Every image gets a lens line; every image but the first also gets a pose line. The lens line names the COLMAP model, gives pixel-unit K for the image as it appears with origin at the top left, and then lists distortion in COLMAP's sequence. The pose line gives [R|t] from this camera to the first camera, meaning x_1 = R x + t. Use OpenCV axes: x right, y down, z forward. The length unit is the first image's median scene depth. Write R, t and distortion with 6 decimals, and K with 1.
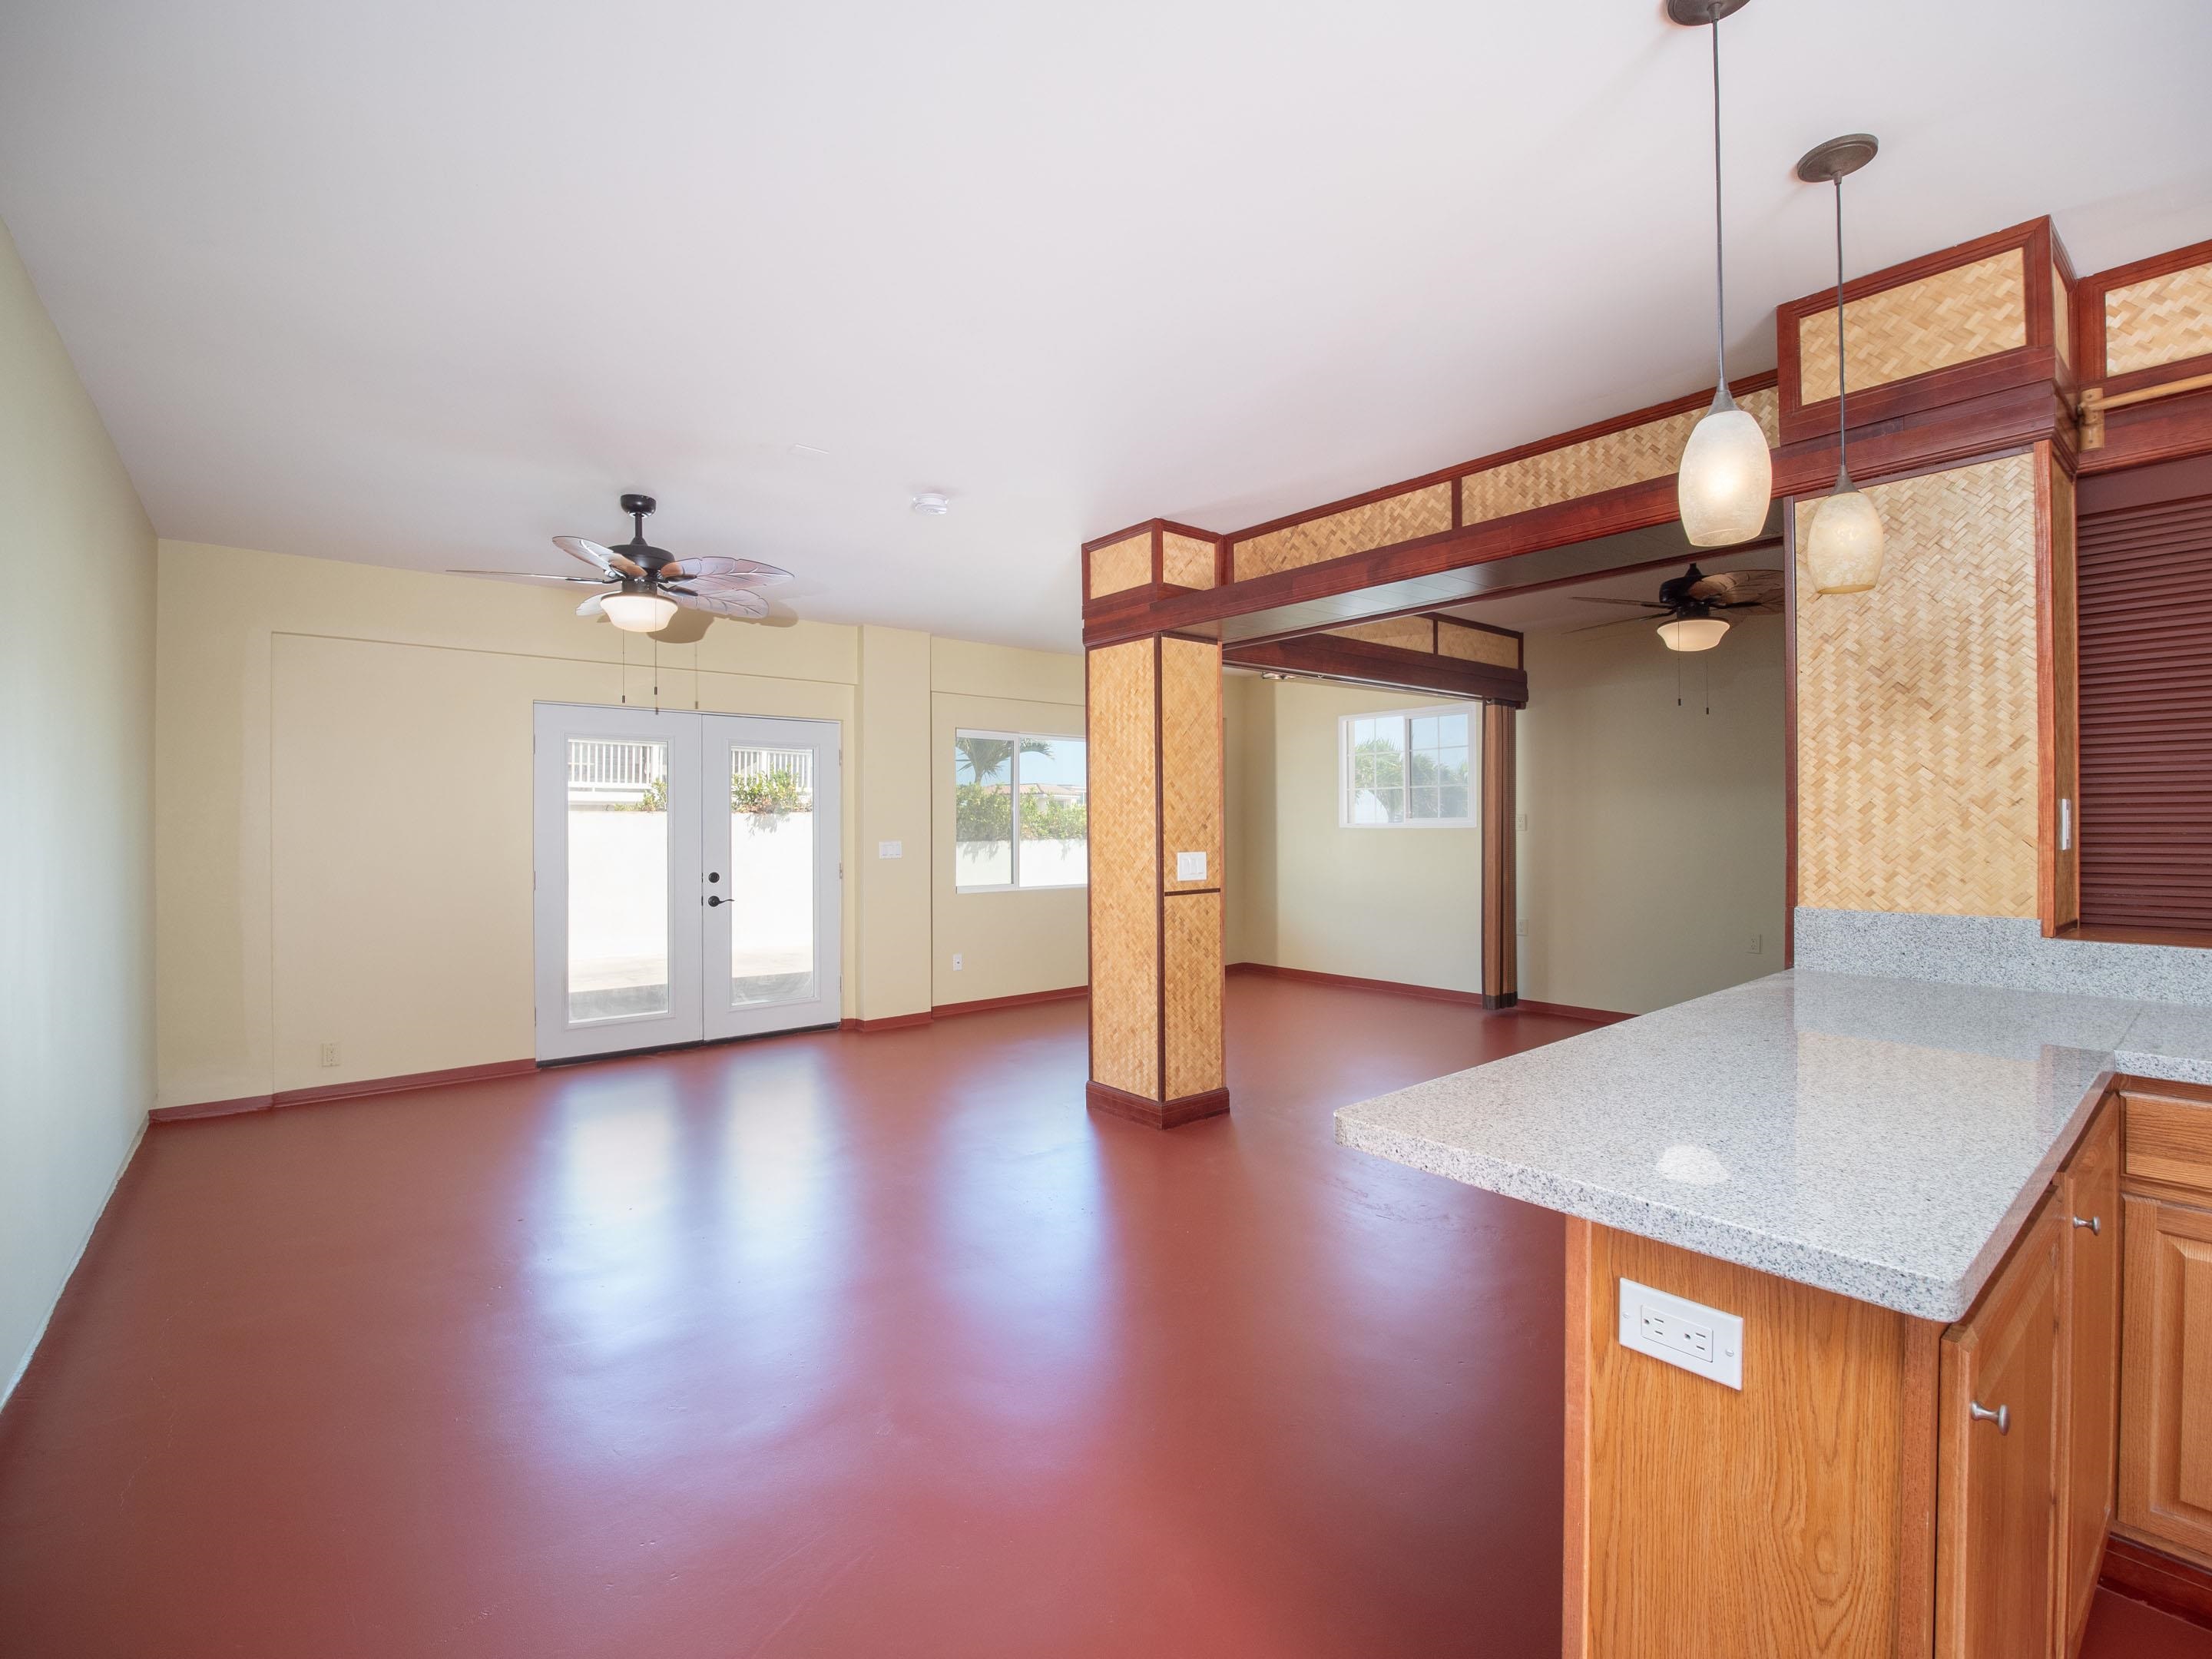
lens RADIAL K [[987.2, 0, 1106.0], [0, 987.2, 829.5], [0, 0, 1]] dist [-0.000056, -0.000004]
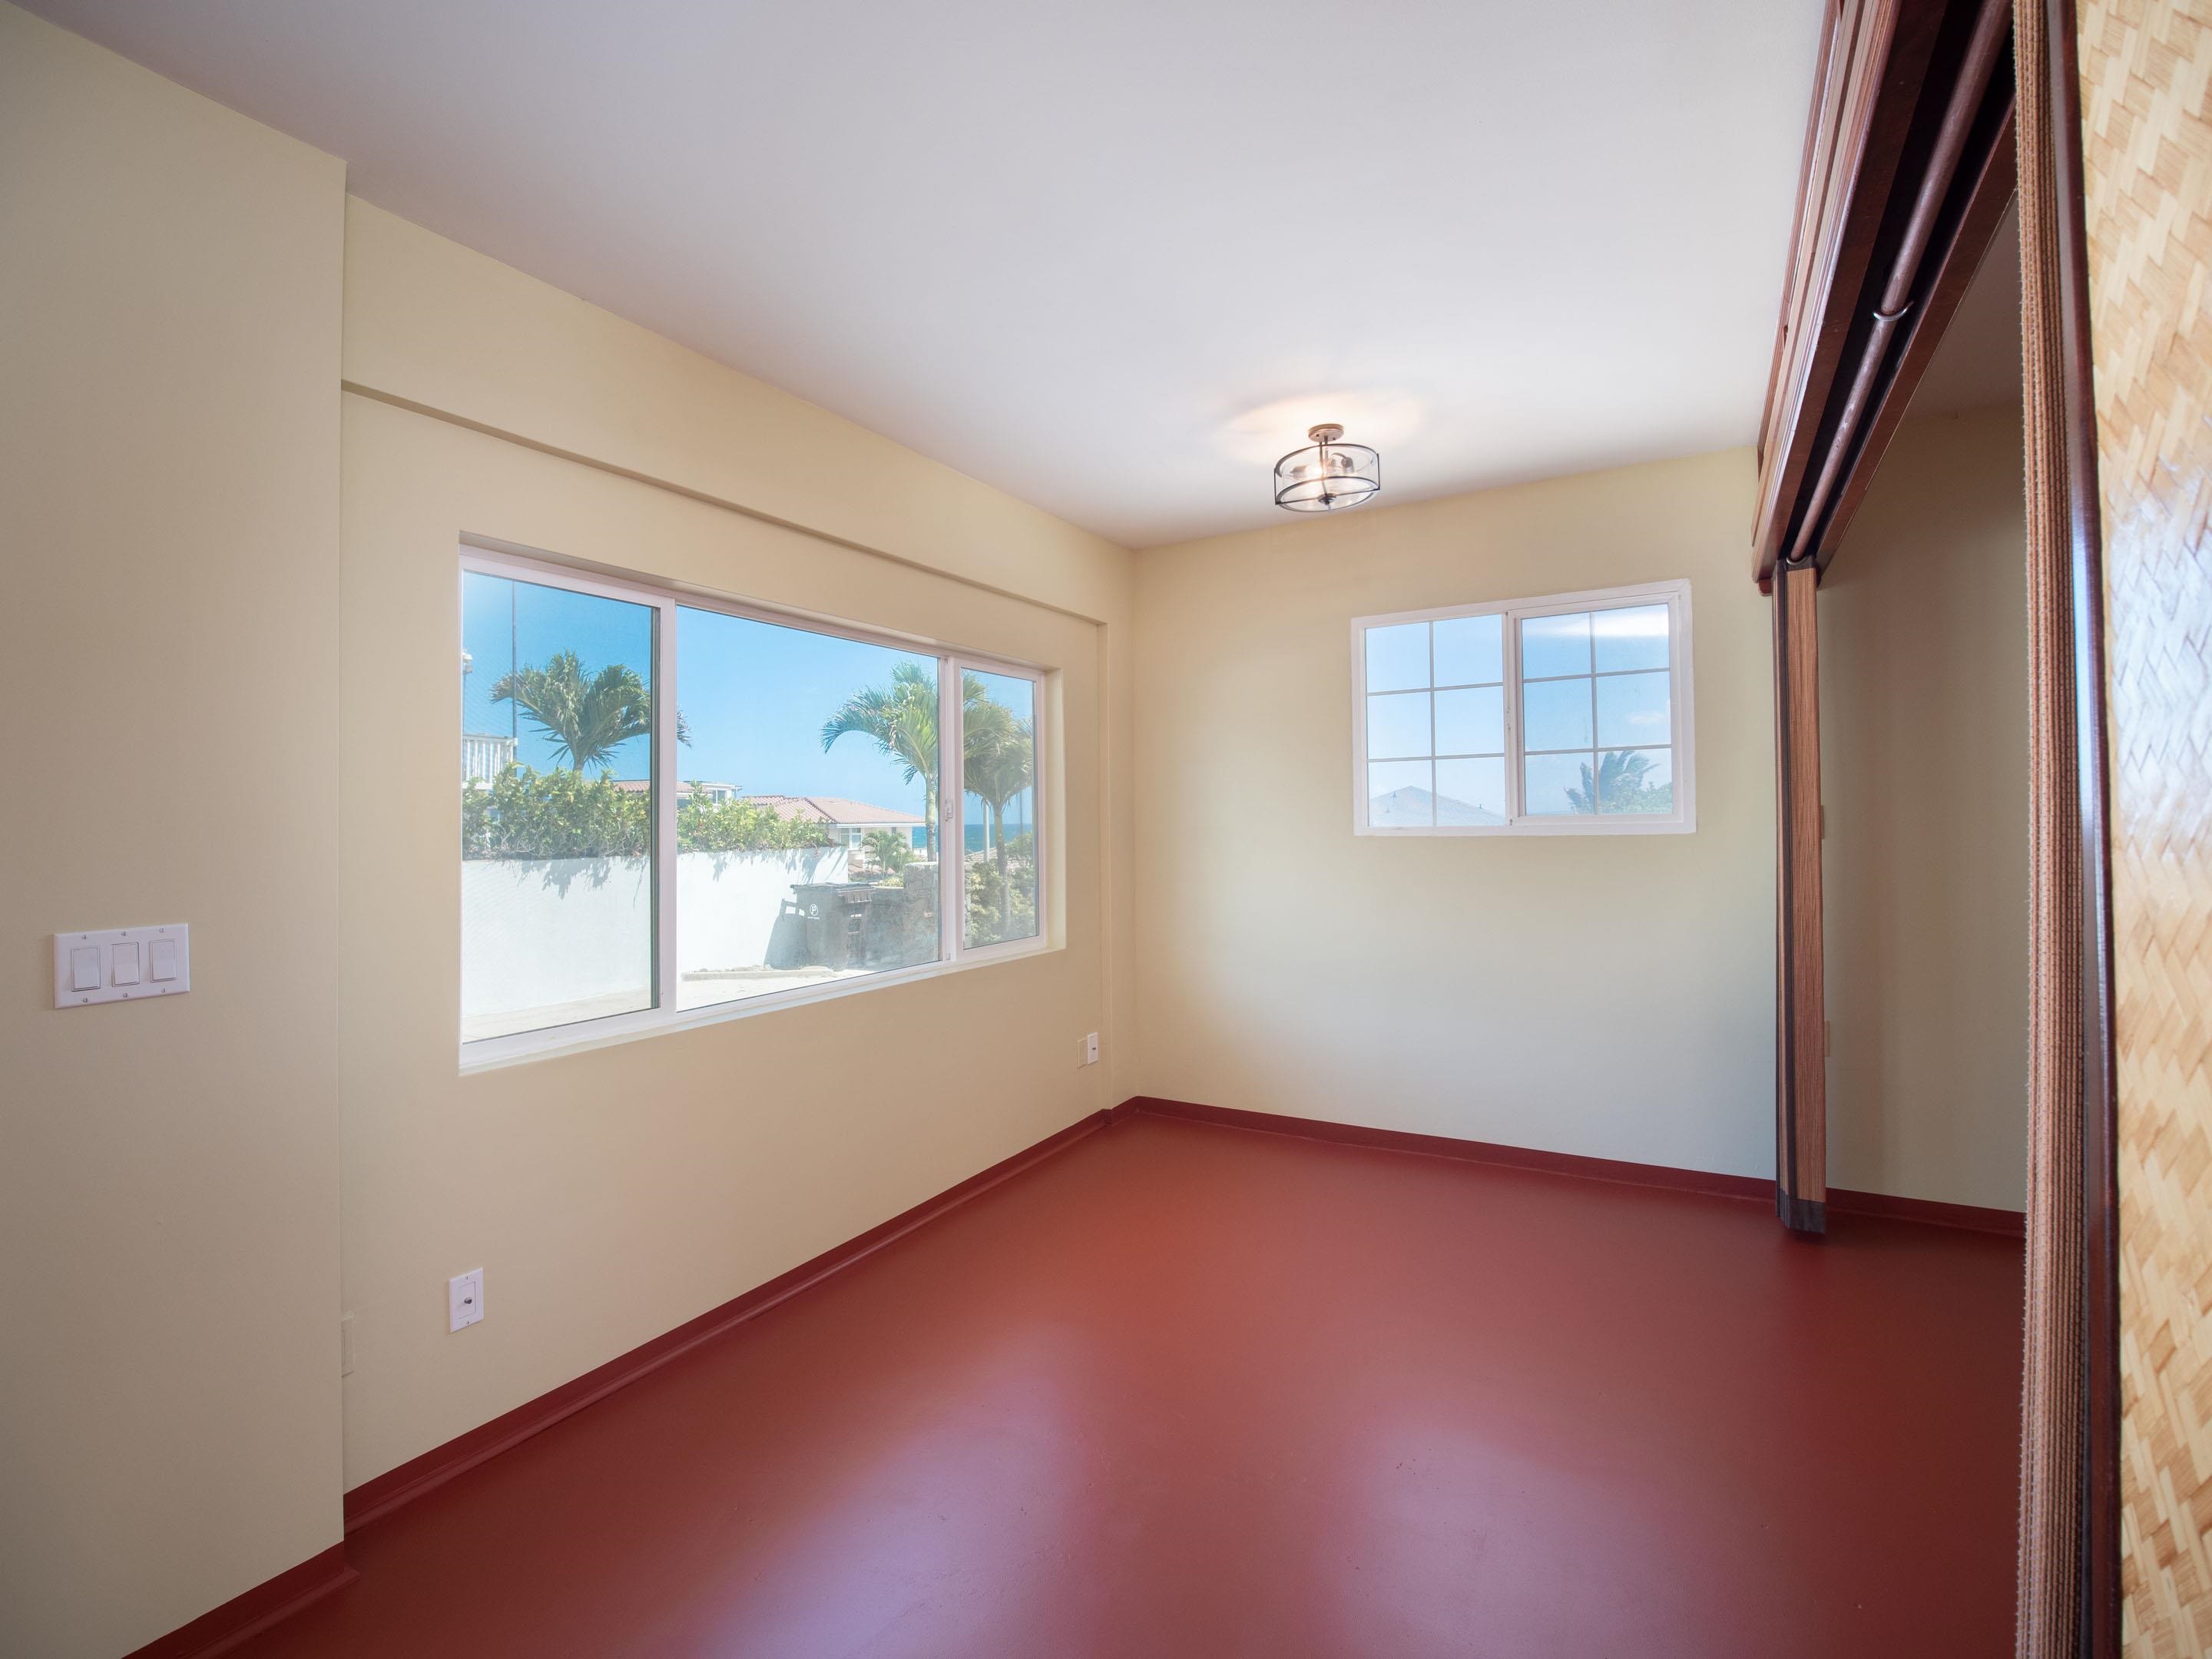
lens RADIAL K [[1019.2, 0, 1106.0], [0, 1019.2, 829.5], [0, 0, 1]] dist [0.028878, 0.000079]
pose [[0.941653, -0.013160, 0.336327, -0.035623], [0.012549, 0.999913, 0.003992, -0.005466], [-0.336350, 0.000462, 0.941737, 0.320887]]
